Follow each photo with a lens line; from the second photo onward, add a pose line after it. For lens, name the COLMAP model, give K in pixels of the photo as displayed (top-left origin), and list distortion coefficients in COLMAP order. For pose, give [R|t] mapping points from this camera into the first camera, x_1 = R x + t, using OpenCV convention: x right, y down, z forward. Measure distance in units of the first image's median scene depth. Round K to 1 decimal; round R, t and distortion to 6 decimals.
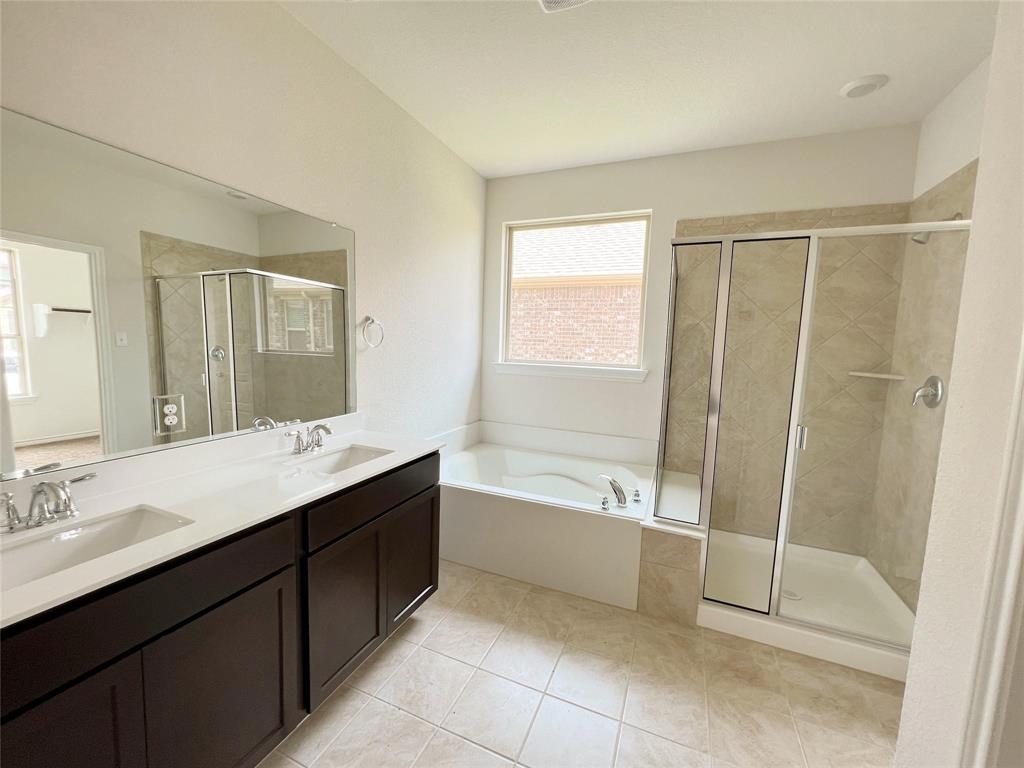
lens RADIAL K [[410.1, 0, 510.7], [0, 410.1, 387.0], [0, 0, 1]] dist [-0.000723, 0.000209]
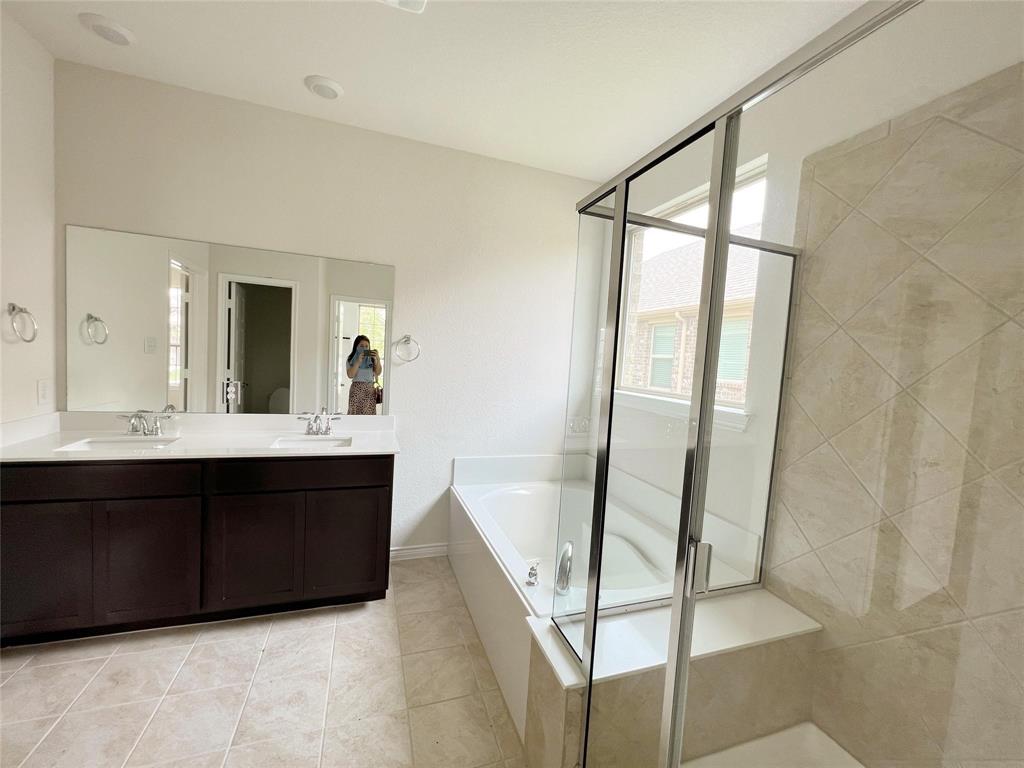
lens RADIAL K [[412.9, 0, 512.0], [0, 412.9, 384.0], [0, 0, 1]] dist [0.001093, 0.000111]
pose [[0.669068, 0.059755, -0.740795, 0.550553], [-0.115288, 0.993042, -0.024023, -0.028161], [0.734205, 0.101478, 0.671301, 0.327435]]
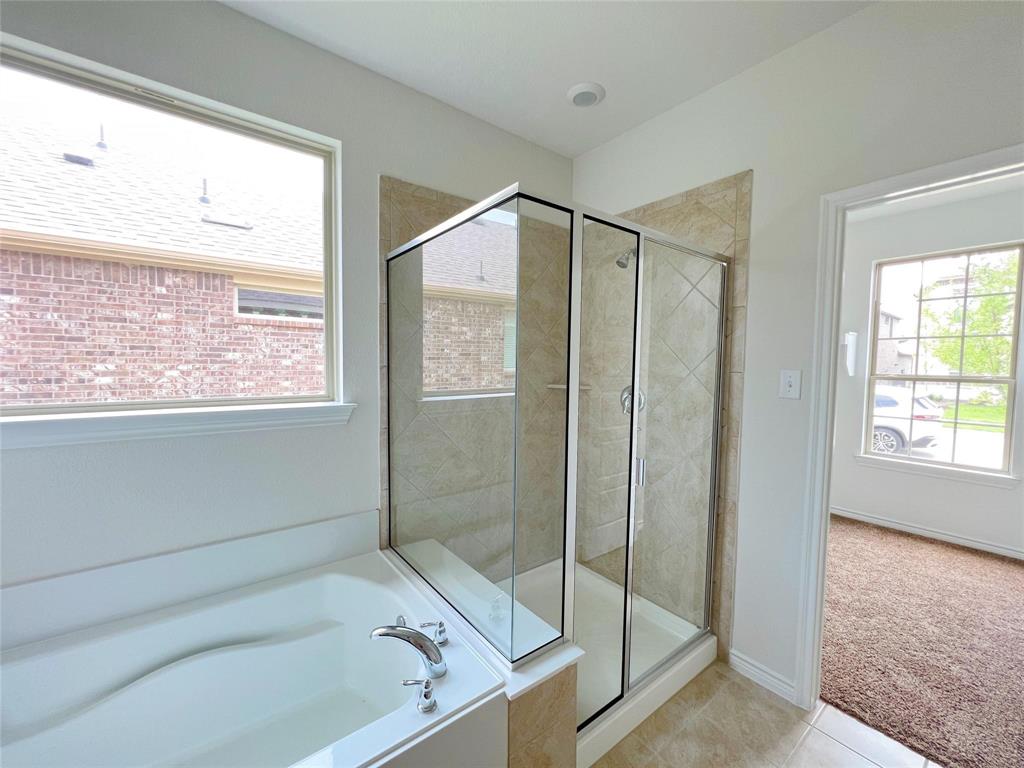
lens RADIAL K [[410.1, 0, 510.7], [0, 410.1, 387.0], [0, 0, 1]] dist [-0.000723, 0.000209]
pose [[0.496559, -0.077186, 0.864564, -0.085416], [0.094261, 0.994943, 0.034688, -0.064757], [-0.862870, 0.064270, 0.501323, 0.487416]]
